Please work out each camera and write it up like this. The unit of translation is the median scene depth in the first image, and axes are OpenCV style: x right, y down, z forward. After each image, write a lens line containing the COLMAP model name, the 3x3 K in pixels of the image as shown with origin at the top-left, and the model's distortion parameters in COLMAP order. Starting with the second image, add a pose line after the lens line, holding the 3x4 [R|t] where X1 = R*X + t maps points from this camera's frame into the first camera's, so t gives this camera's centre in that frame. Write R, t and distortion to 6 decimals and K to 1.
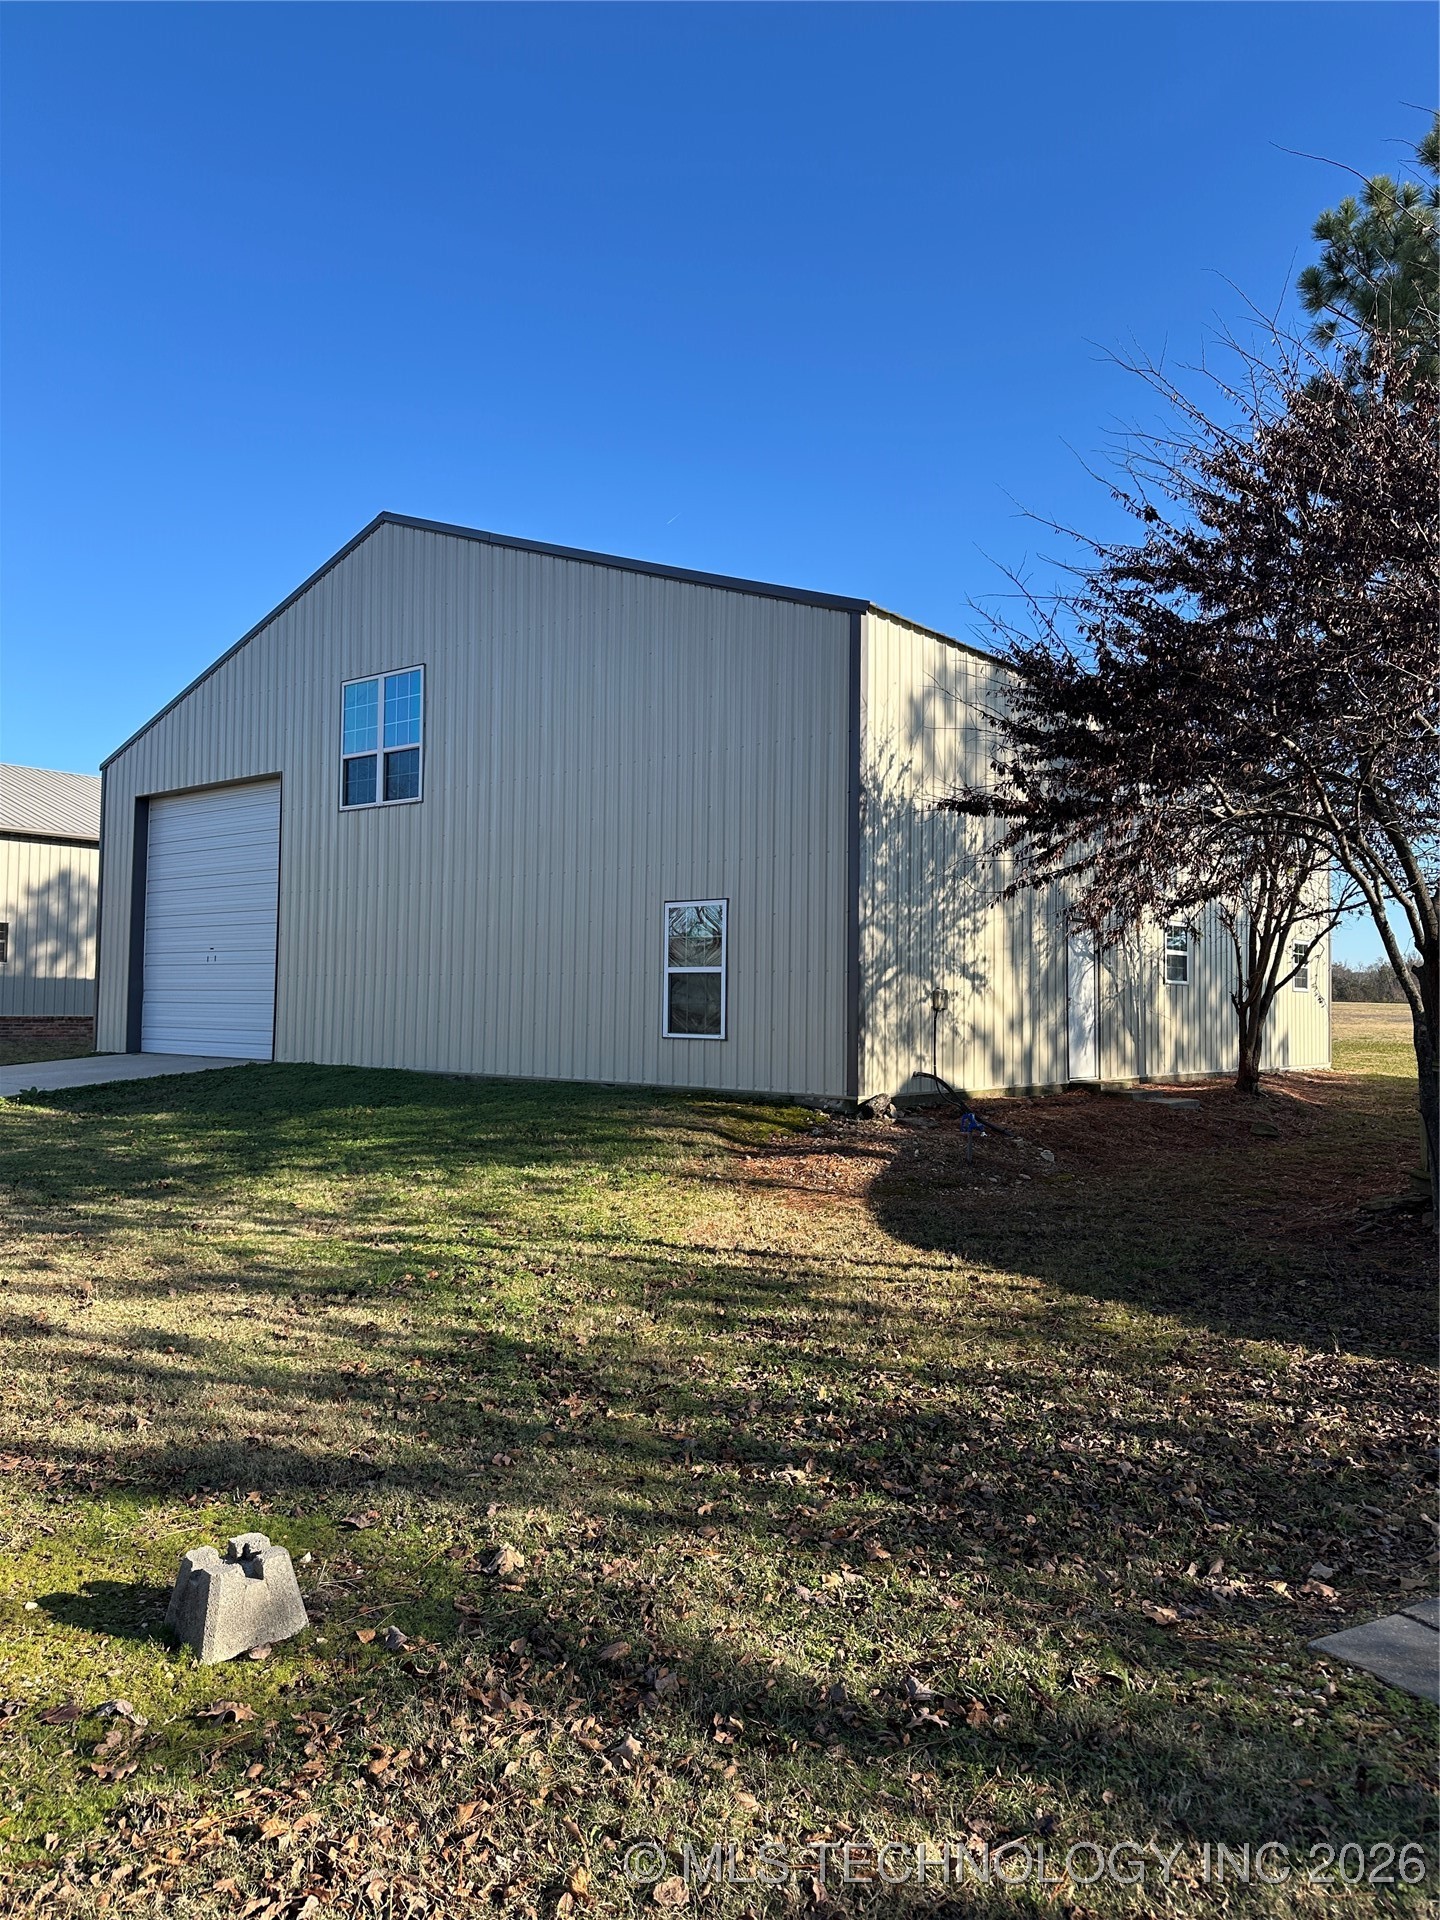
lens RADIAL K [[1341.2, 0, 715.0], [0, 1341.2, 964.0], [0, 0, 1]] dist [0.161449, -0.305754]
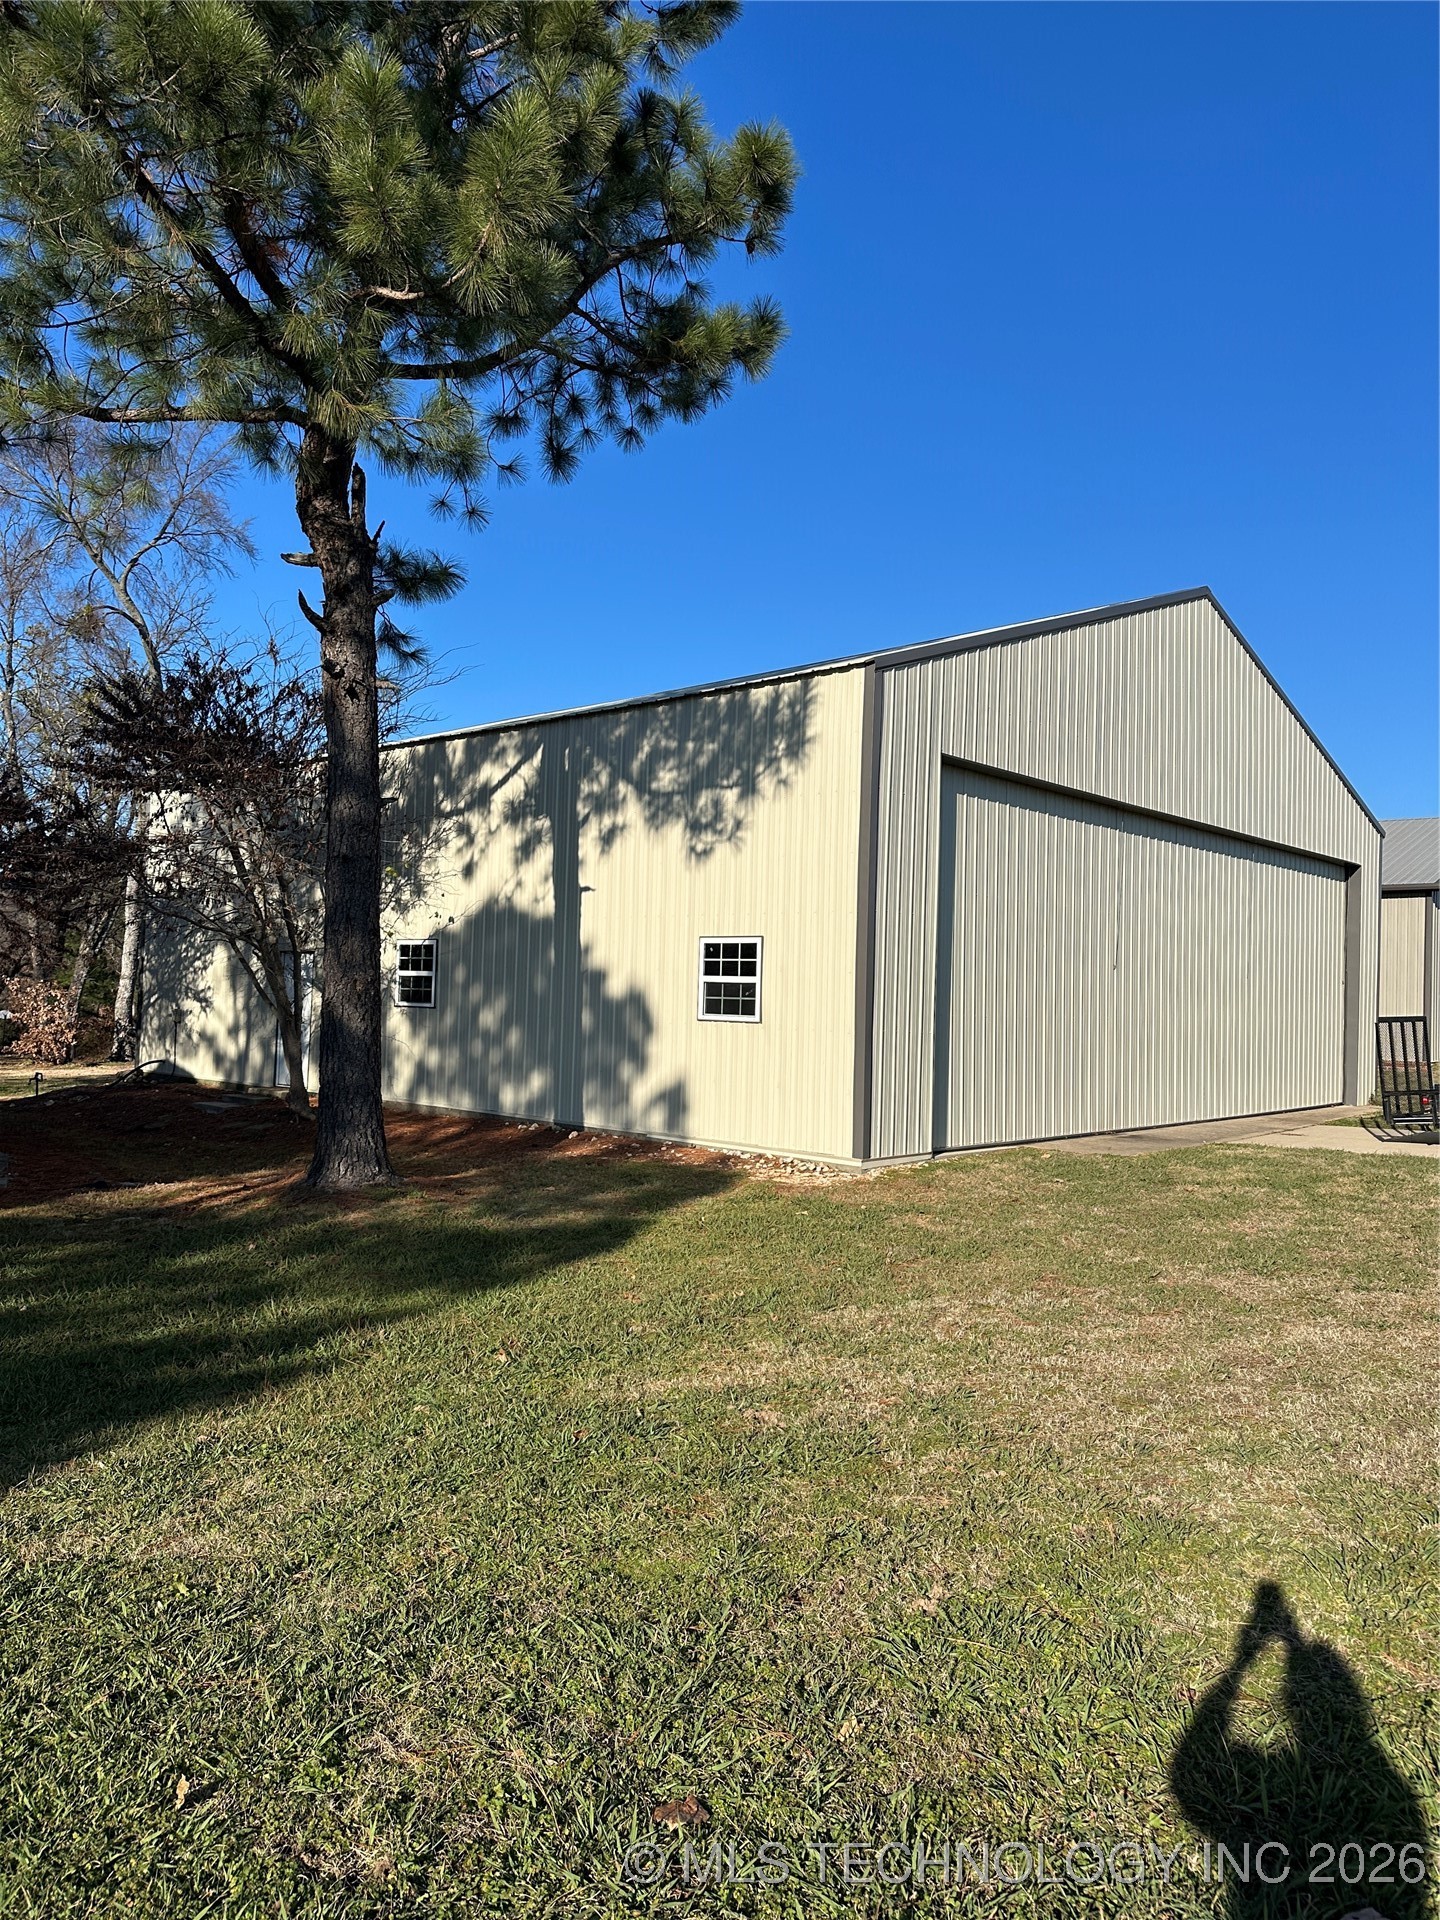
lens RADIAL K [[1341.2, 0, 715.0], [0, 1341.2, 964.0], [0, 0, 1]] dist [0.161449, -0.305754]
pose [[-0.043261, -0.011817, -0.998994, 1.639666], [0.025742, 0.999585, -0.012939, 0.003800], [0.998732, -0.026275, -0.042938, 1.616966]]
